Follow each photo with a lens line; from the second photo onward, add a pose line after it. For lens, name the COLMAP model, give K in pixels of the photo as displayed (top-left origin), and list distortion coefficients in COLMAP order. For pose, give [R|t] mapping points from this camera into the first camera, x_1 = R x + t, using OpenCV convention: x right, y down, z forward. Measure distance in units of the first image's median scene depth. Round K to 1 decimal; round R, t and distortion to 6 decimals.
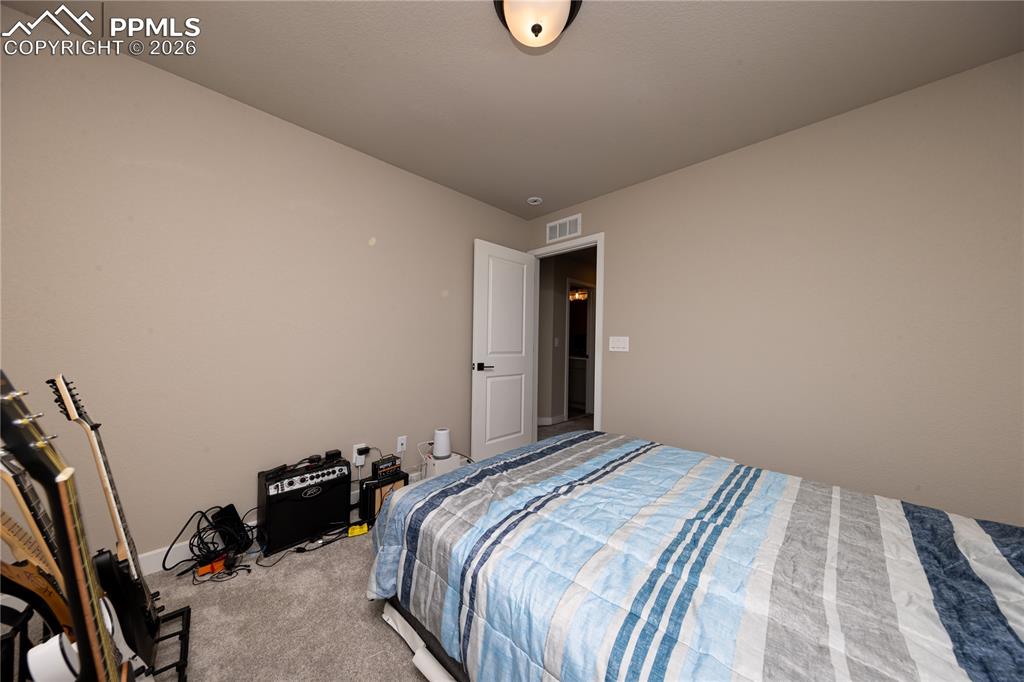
lens RADIAL K [[323.7, 0, 512.0], [0, 323.7, 341.0], [0, 0, 1]] dist [0.000132, -0.000016]
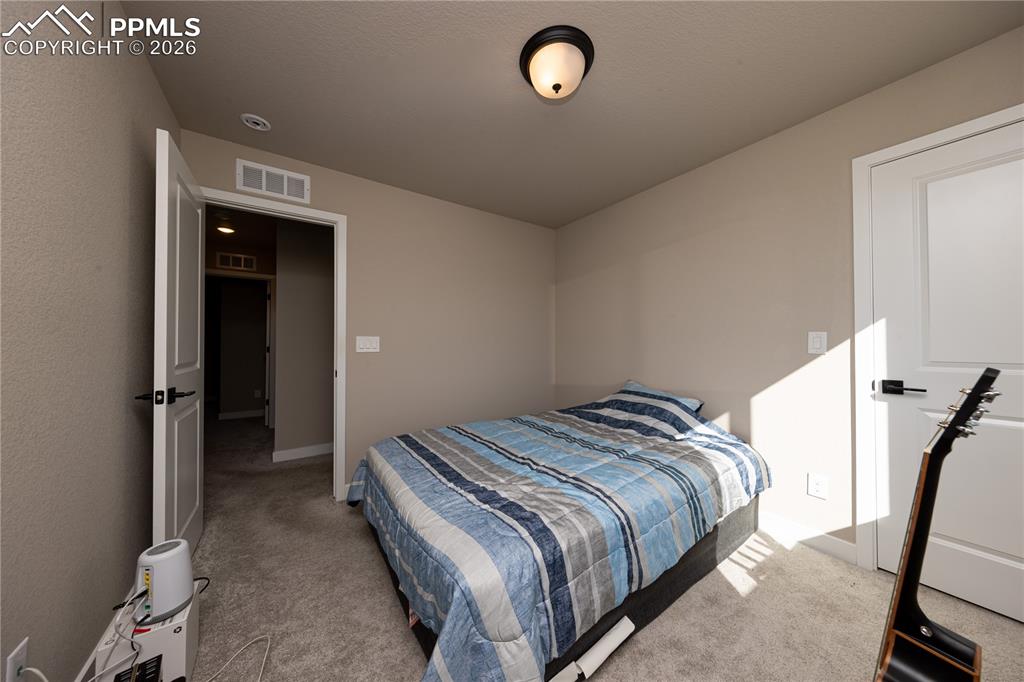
lens RADIAL K [[323.7, 0, 512.0], [0, 323.7, 341.0], [0, 0, 1]] dist [0.000132, -0.000016]
pose [[0.174569, -0.004100, 0.984636, -0.485599], [0.014857, 0.999888, 0.001530, 0.004338], [-0.984533, 0.014362, 0.174610, 0.412807]]
